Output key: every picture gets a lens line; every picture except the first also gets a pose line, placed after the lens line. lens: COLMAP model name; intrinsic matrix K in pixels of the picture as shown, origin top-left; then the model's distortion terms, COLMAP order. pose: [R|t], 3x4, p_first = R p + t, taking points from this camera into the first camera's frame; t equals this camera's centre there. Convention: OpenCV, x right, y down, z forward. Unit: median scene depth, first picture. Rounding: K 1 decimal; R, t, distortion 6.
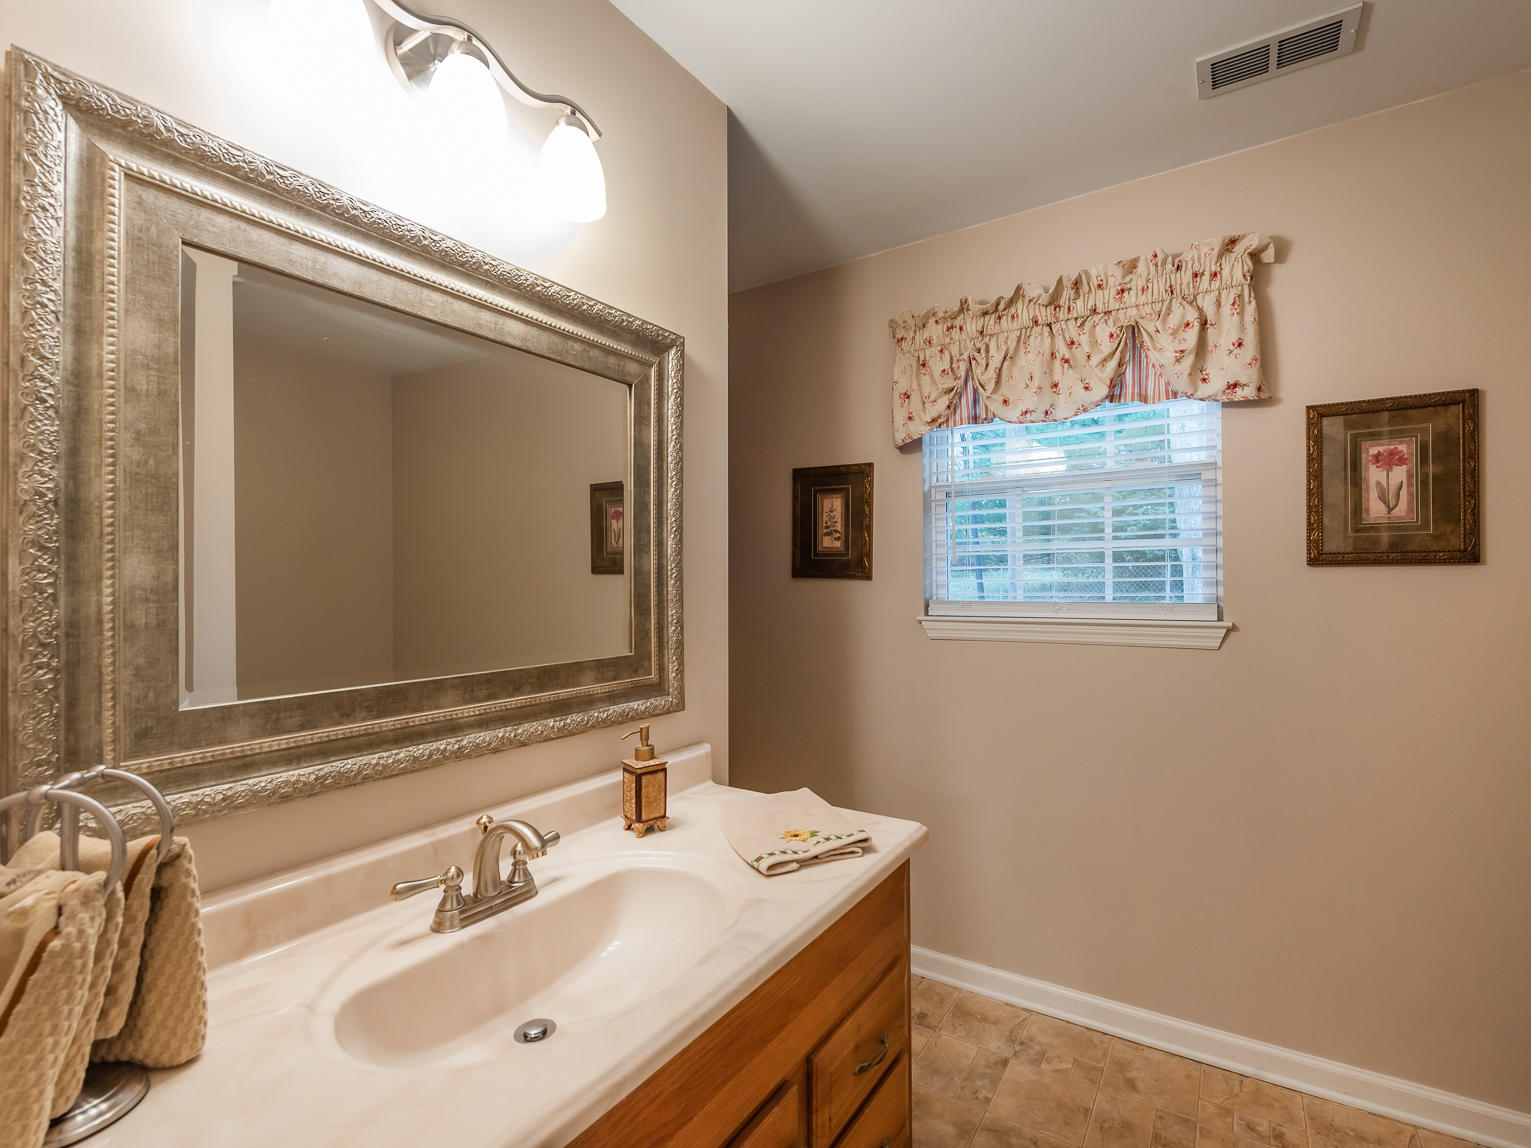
lens RADIAL K [[713.1, 0, 771.3], [0, 713.1, 576.6], [0, 0, 1]] dist [-0.000782, -0.000692]
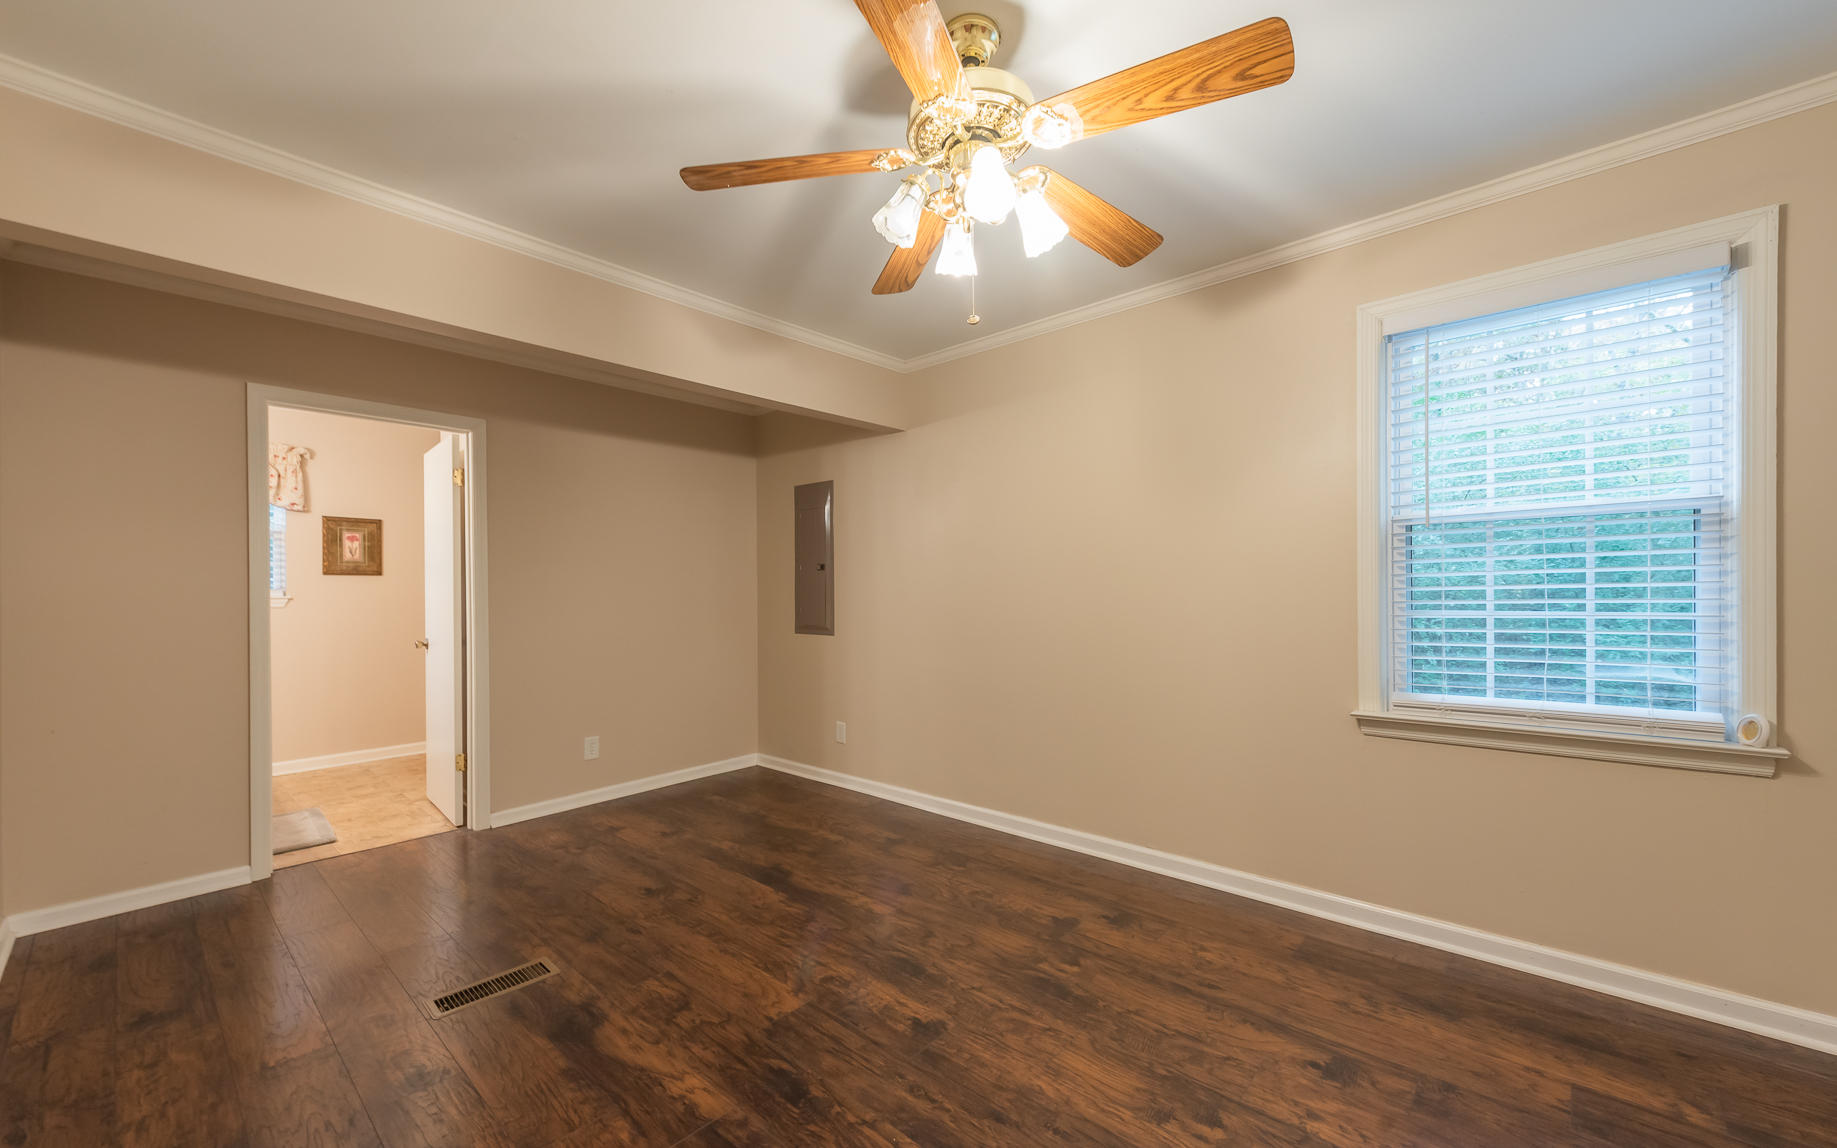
lens RADIAL K [[684.8, 0, 928.5], [0, 684.8, 592.7], [0, 0, 1]] dist [0.010310, -0.000086]
pose [[0.128846, 0.003070, 0.991660, -1.569511], [0.002401, 0.999991, -0.003408, 0.067790], [-0.991662, 0.002820, 0.128837, -1.638734]]
